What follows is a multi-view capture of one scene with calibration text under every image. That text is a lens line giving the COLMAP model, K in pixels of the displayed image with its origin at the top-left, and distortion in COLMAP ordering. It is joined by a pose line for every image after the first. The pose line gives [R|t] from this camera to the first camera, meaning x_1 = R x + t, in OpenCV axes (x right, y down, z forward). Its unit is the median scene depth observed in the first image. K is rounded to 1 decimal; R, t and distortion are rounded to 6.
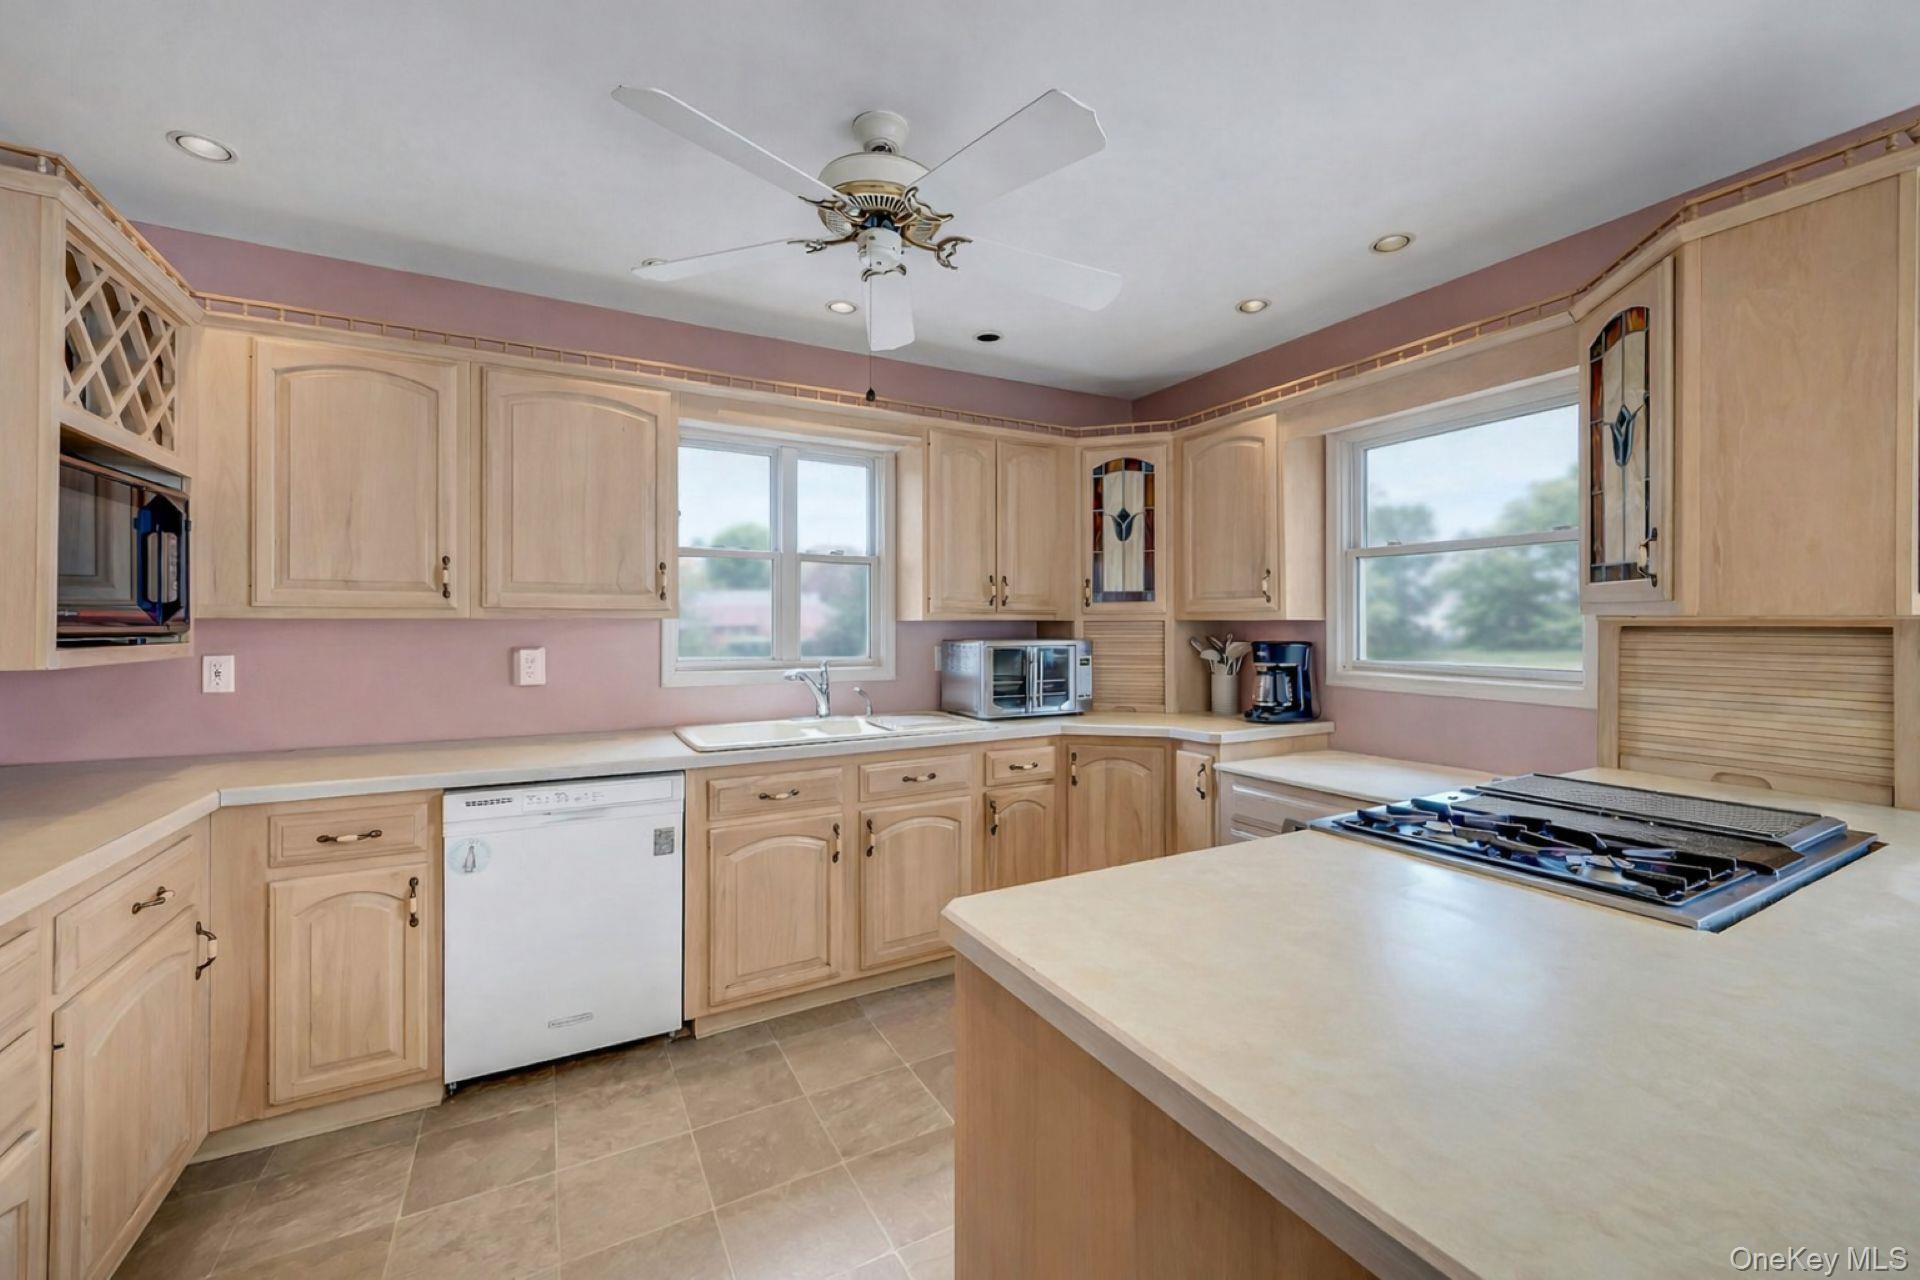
lens RADIAL K [[757.9, 0, 947.4], [0, 757.9, 632.1], [0, 0, 1]] dist [-0.008390, -0.000227]
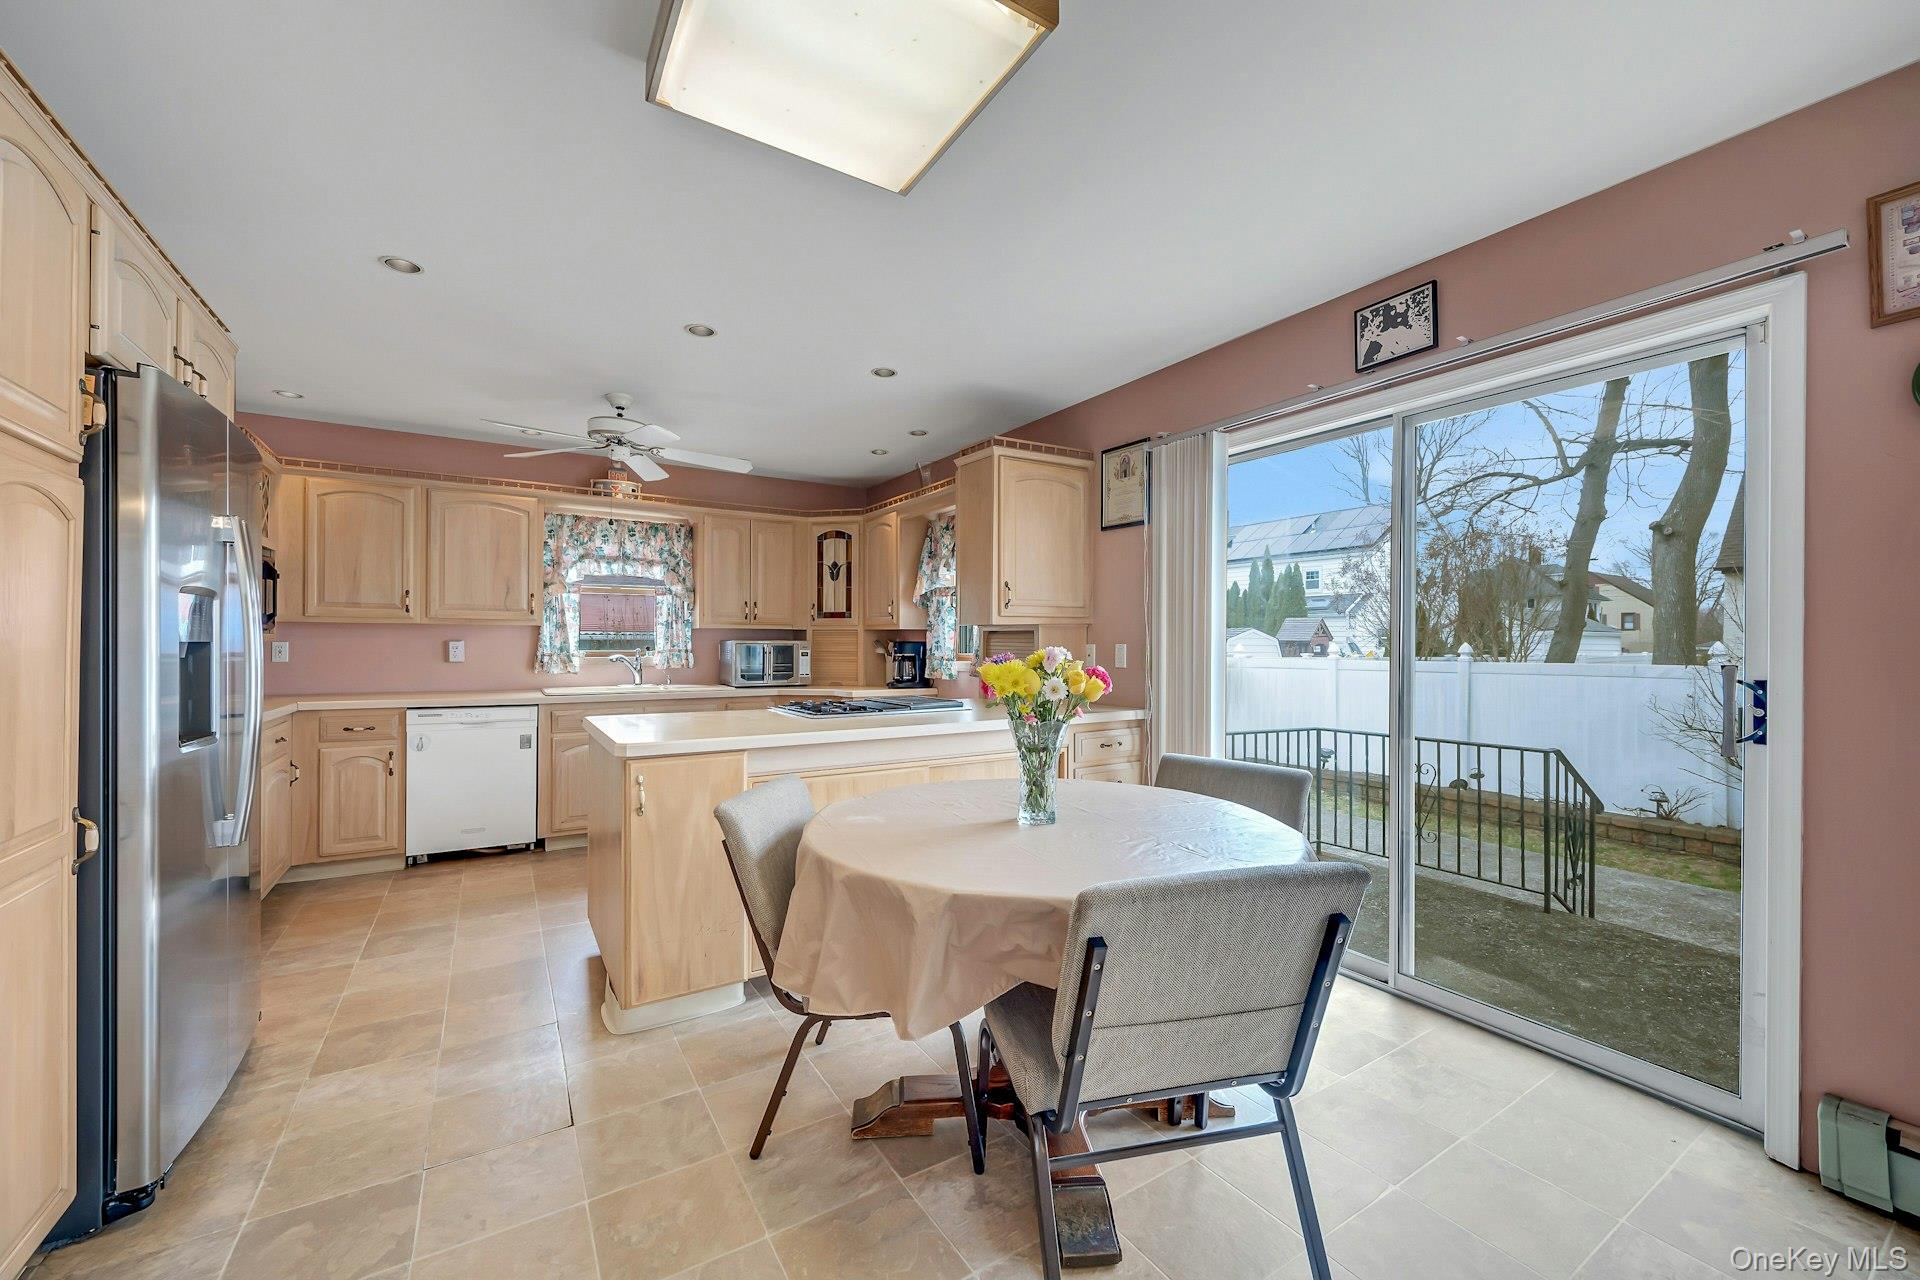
lens RADIAL K [[757.9, 0, 961.6], [0, 757.9, 653.3], [0, 0, 1]] dist [-0.008390, -0.000227]
pose [[0.998364, 0.007524, 0.056675, 0.539184], [-0.007978, 0.999938, 0.007784, 0.027318], [-0.056613, -0.008223, 0.998362, -0.846028]]
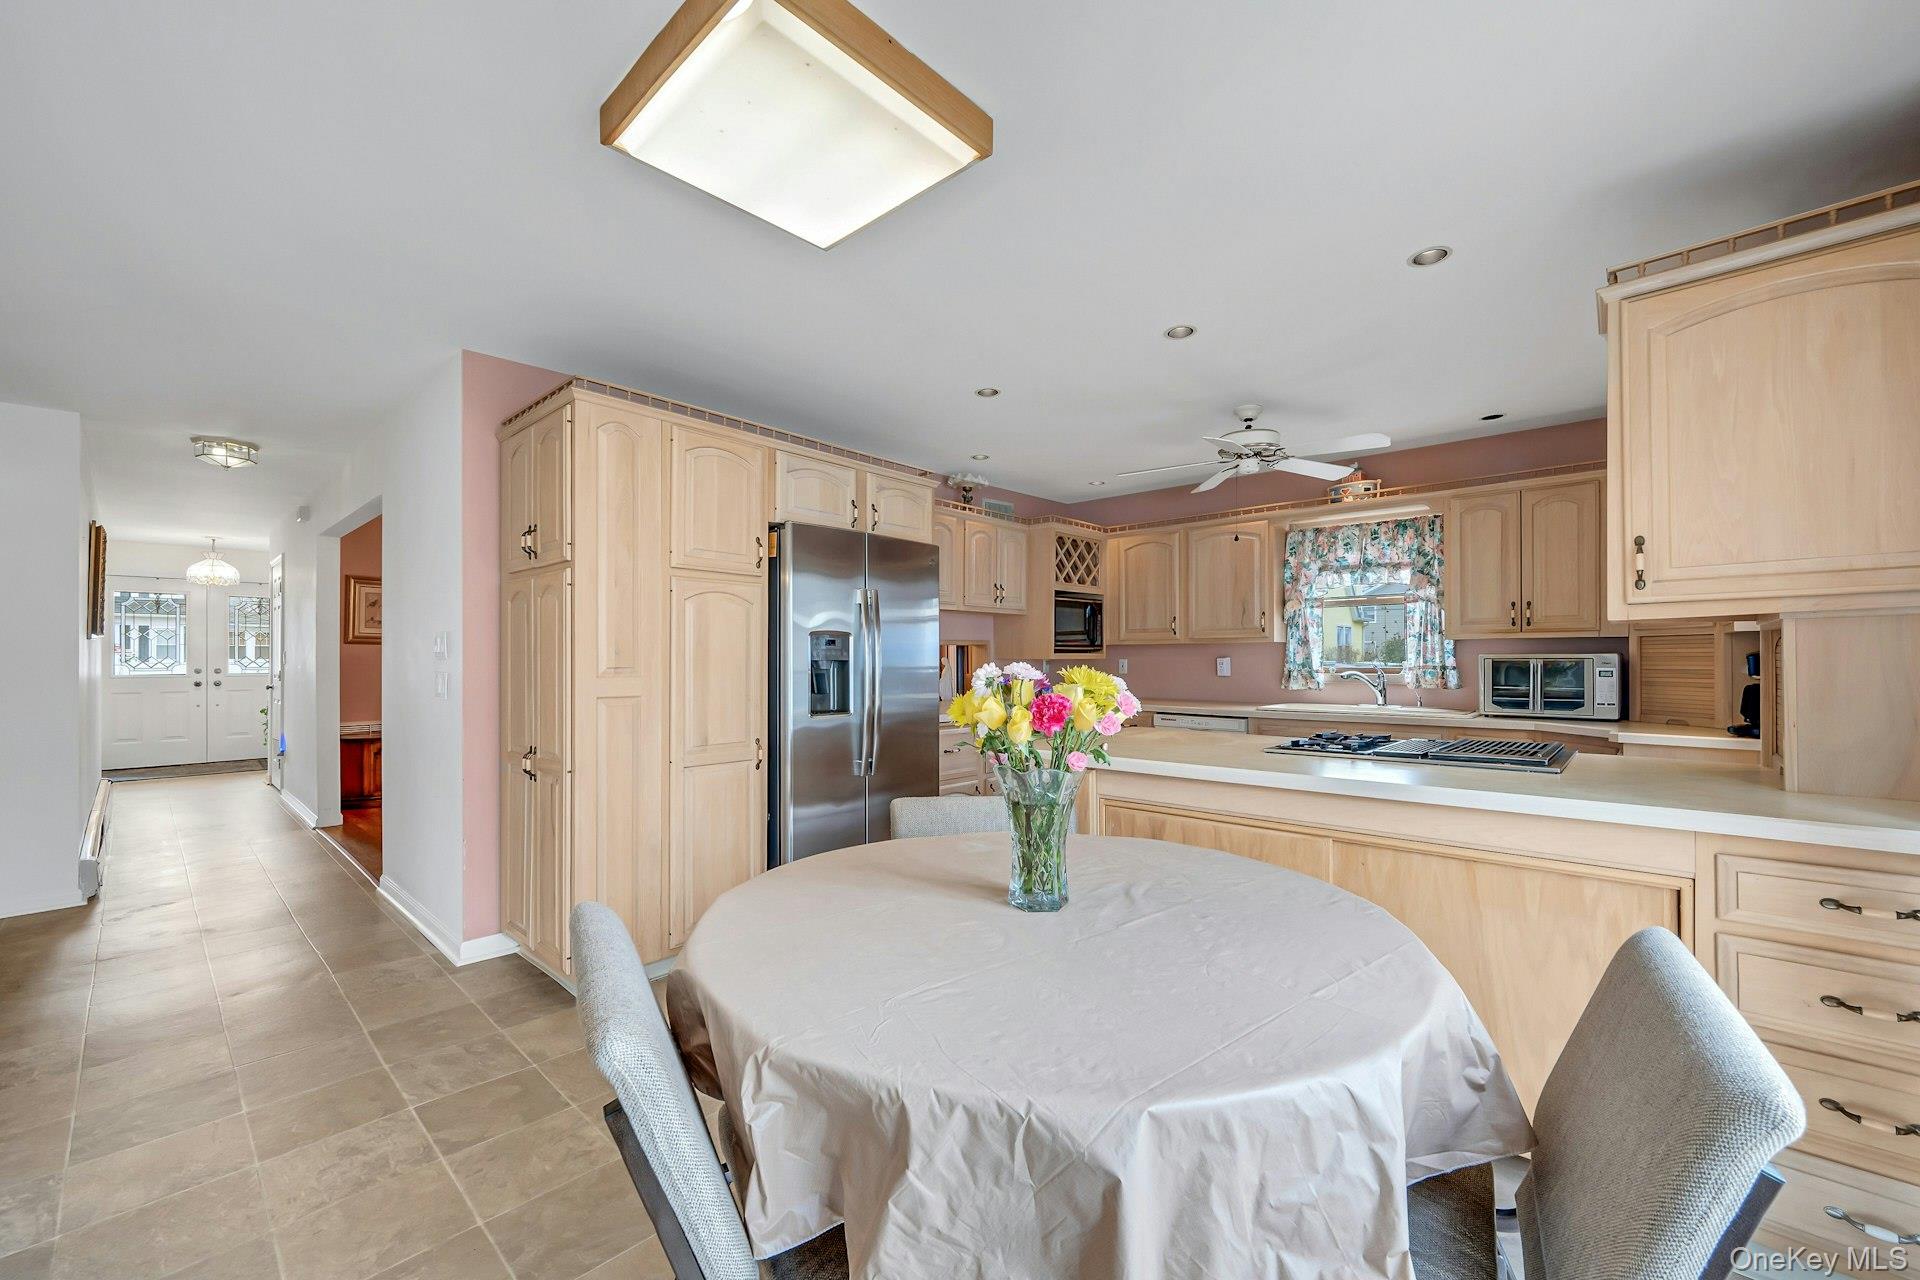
lens RADIAL K [[757.9, 0, 956.6], [0, 757.9, 656.9], [0, 0, 1]] dist [-0.008390, -0.000227]
pose [[0.306940, 0.000185, -0.951729, 1.172284], [-0.000799, 1.000000, -0.000063, 0.019795], [0.951729, 0.000780, 0.306940, -0.299331]]
